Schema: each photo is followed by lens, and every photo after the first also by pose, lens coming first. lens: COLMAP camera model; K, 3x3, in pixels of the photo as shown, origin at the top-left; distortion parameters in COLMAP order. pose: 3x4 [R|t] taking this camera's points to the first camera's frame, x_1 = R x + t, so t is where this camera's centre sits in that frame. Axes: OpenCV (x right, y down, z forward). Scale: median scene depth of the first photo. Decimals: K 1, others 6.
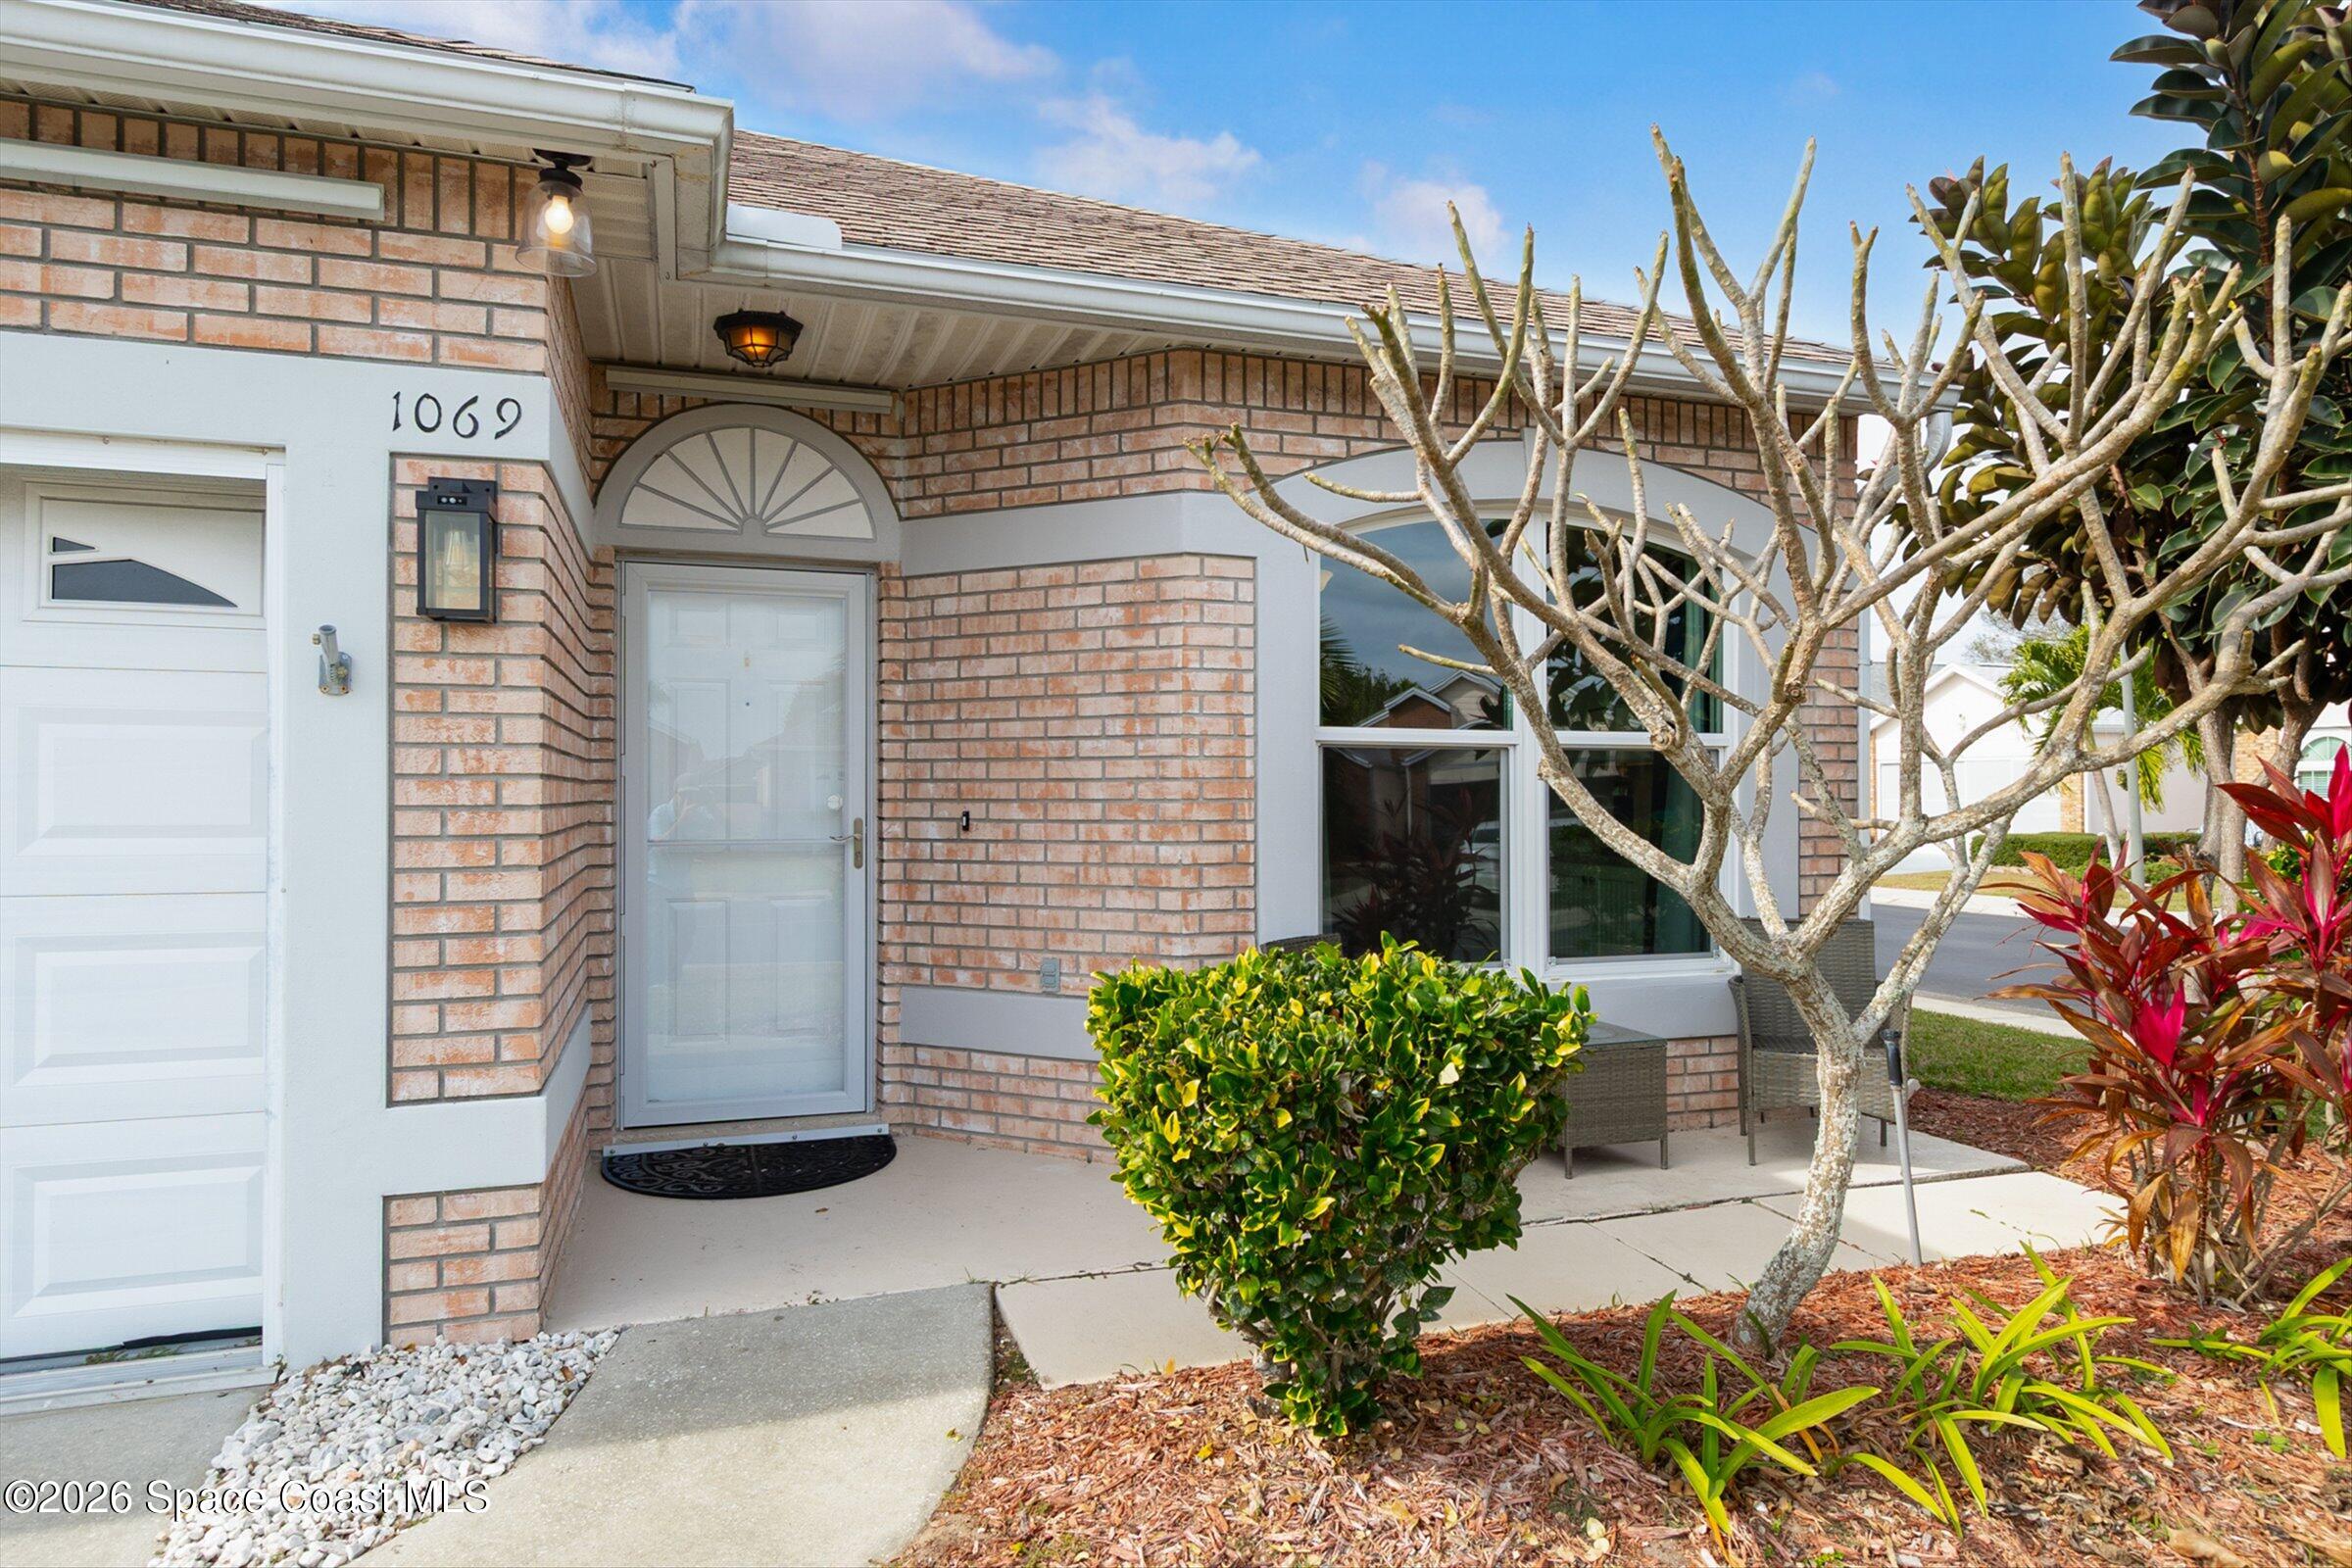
lens RADIAL K [[1352.3, 0, 1176.0], [0, 1352.3, 784.0], [0, 0, 1]] dist [0.007510, -0.000447]
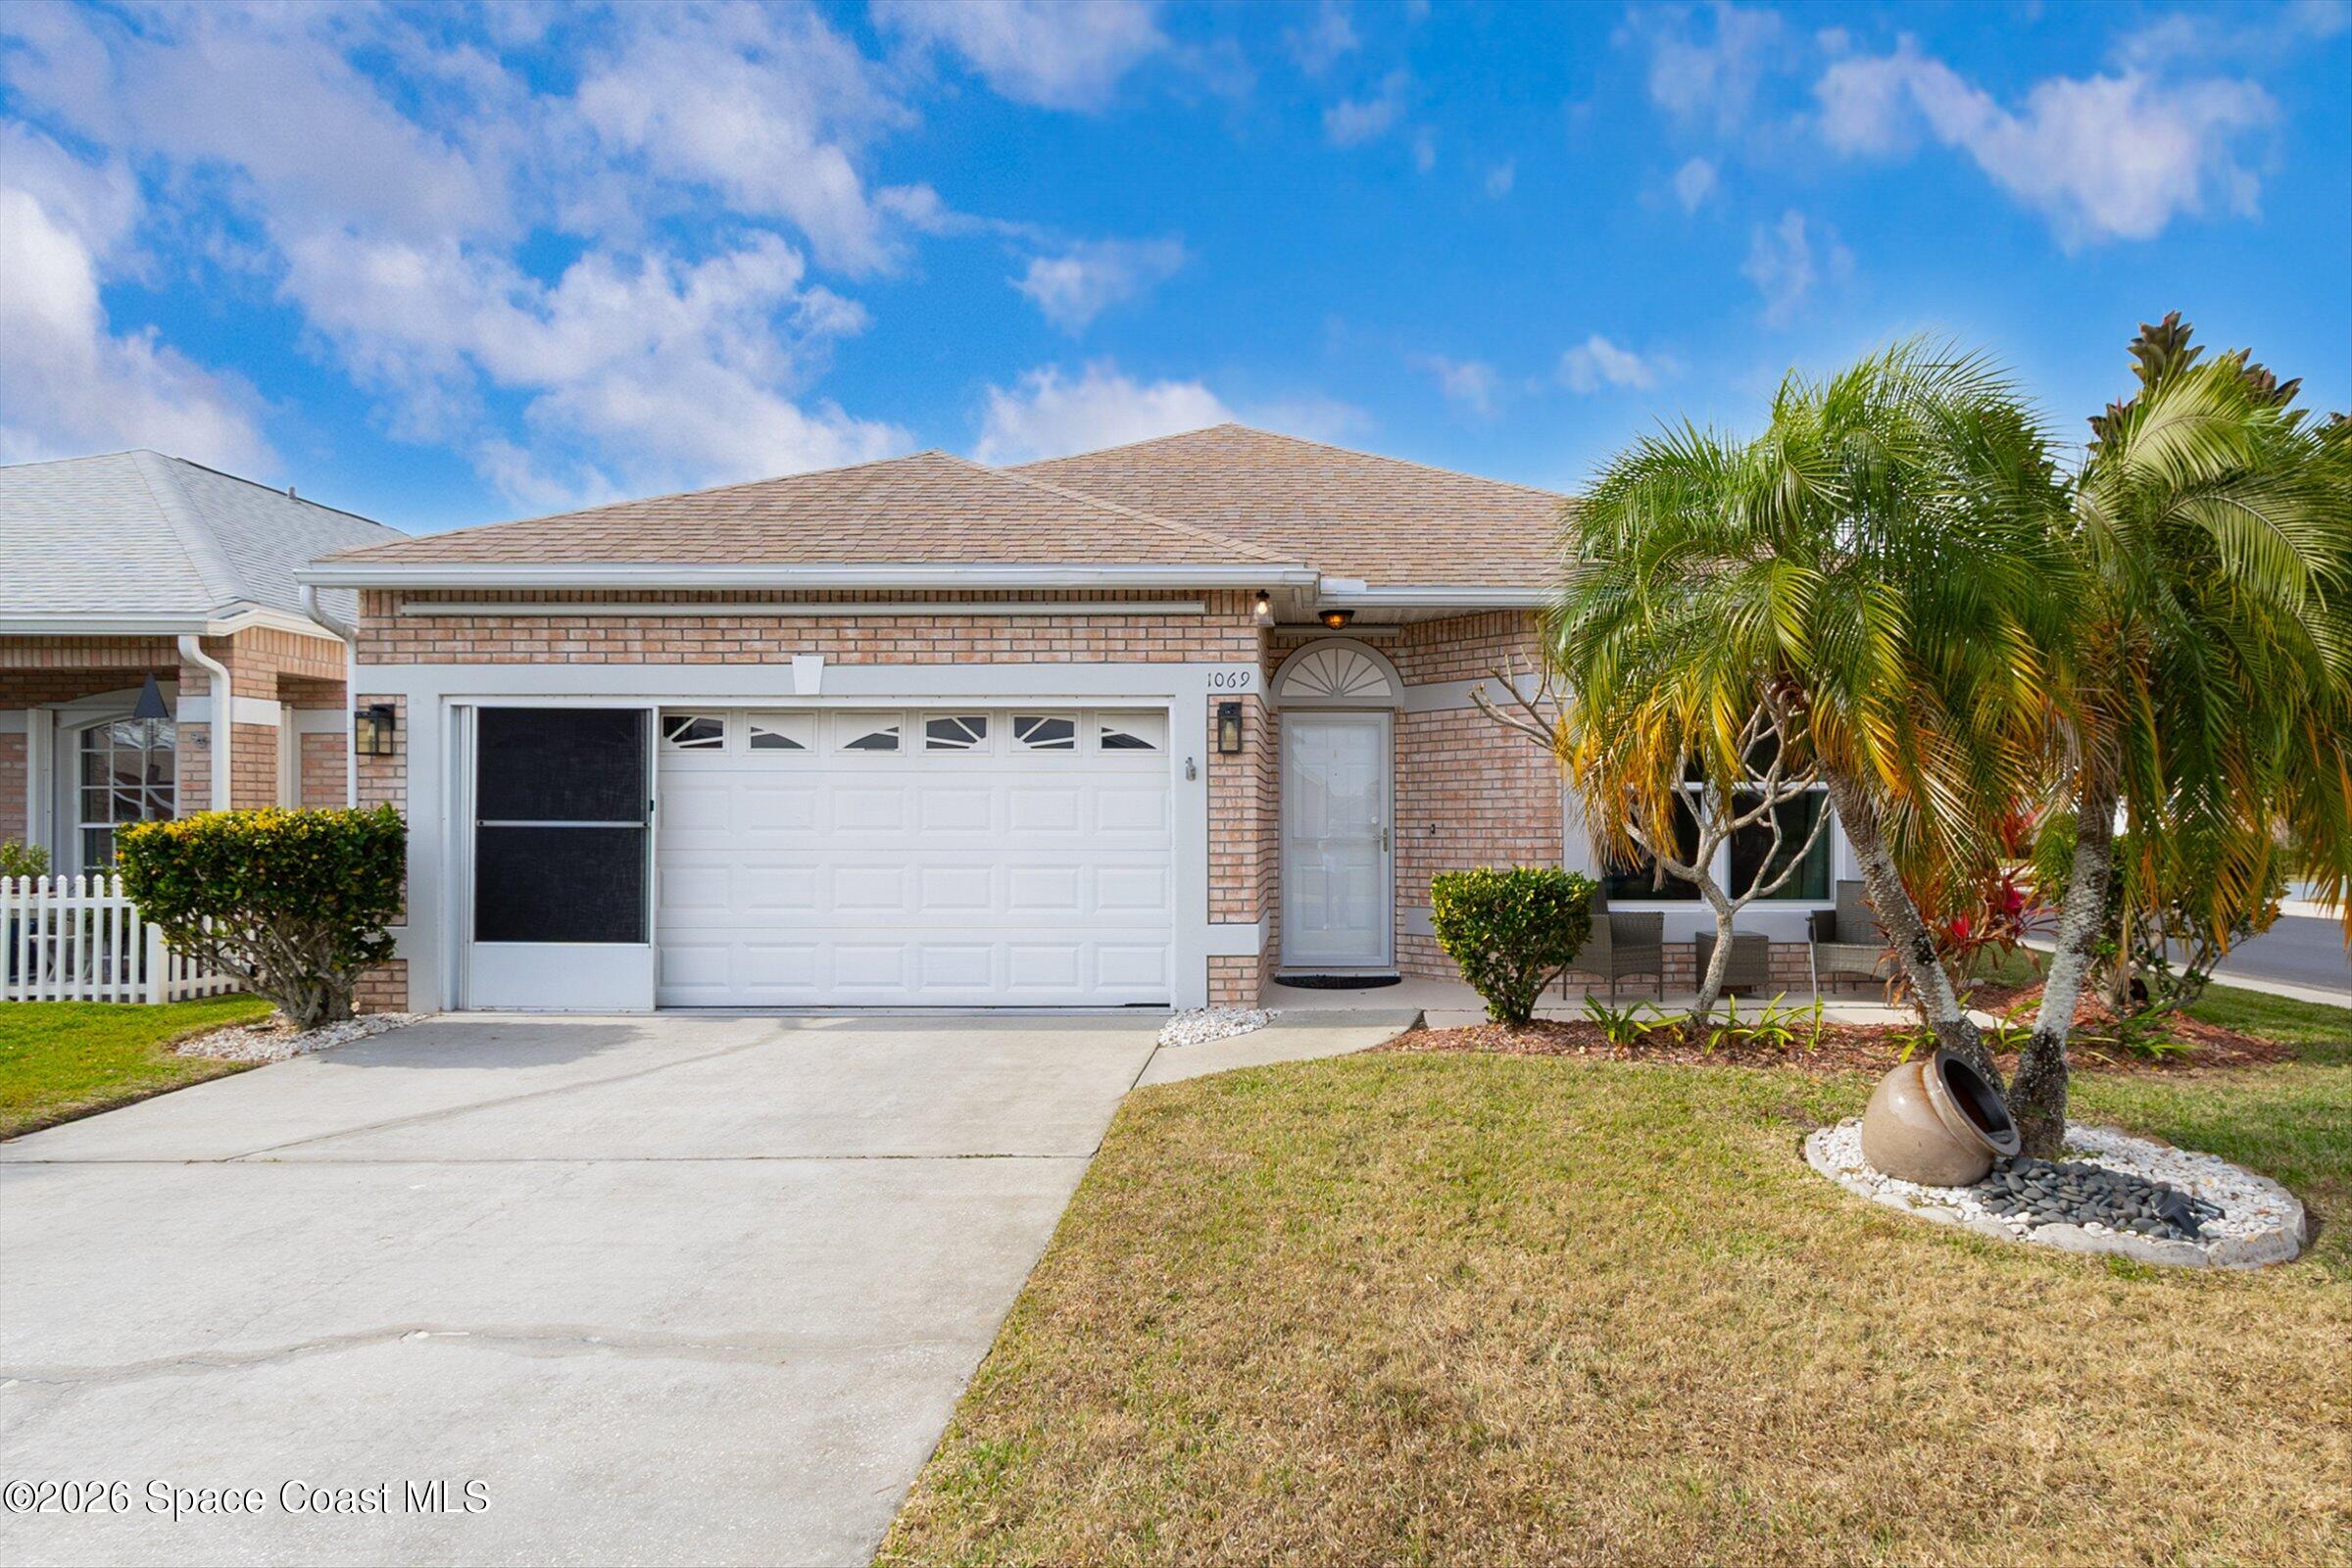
lens RADIAL K [[1123.5, 0, 1163.8], [0, 1123.5, 786.4], [0, 0, 1]] dist [-0.001252, -0.000853]
pose [[0.884638, -0.014870, -0.466041, 0.362457], [0.002606, 0.999633, -0.026949, 0.009165], [0.466271, 0.022625, 0.884353, -0.935266]]
